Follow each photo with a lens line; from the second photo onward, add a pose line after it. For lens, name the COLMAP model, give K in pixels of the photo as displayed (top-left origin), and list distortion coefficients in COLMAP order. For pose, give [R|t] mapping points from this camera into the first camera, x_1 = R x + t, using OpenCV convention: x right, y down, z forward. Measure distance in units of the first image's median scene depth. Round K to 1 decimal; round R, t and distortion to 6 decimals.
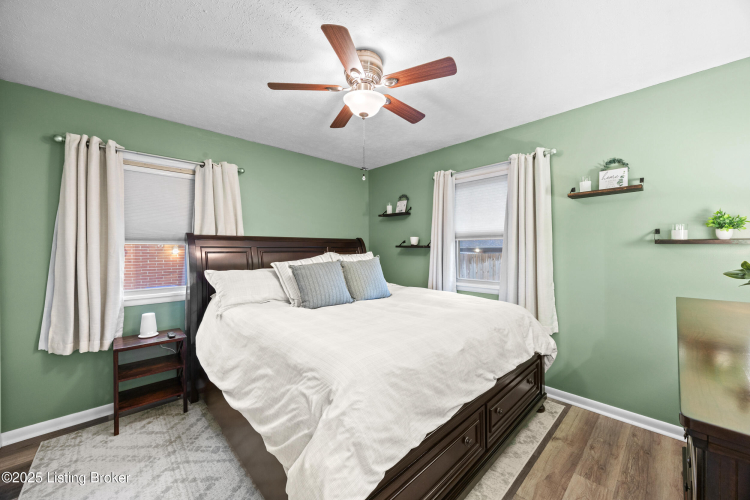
lens RADIAL K [[286.8, 0, 376.9], [0, 286.8, 246.9], [0, 0, 1]] dist [0.001235, -0.000141]
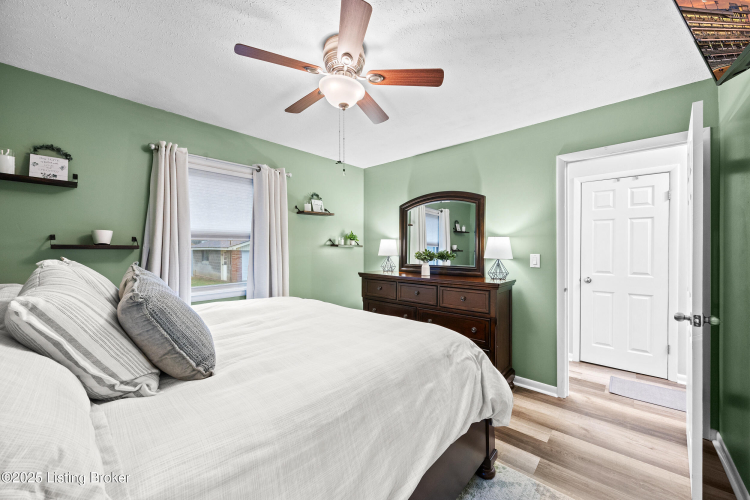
lens RADIAL K [[286.8, 0, 378.4], [0, 286.8, 250.9], [0, 0, 1]] dist [0.001235, -0.000141]
pose [[-0.087275, -0.006088, 0.996166, -0.611059], [-0.003332, 0.999978, 0.005819, 0.002814], [-0.996179, -0.002811, -0.087293, 0.601644]]
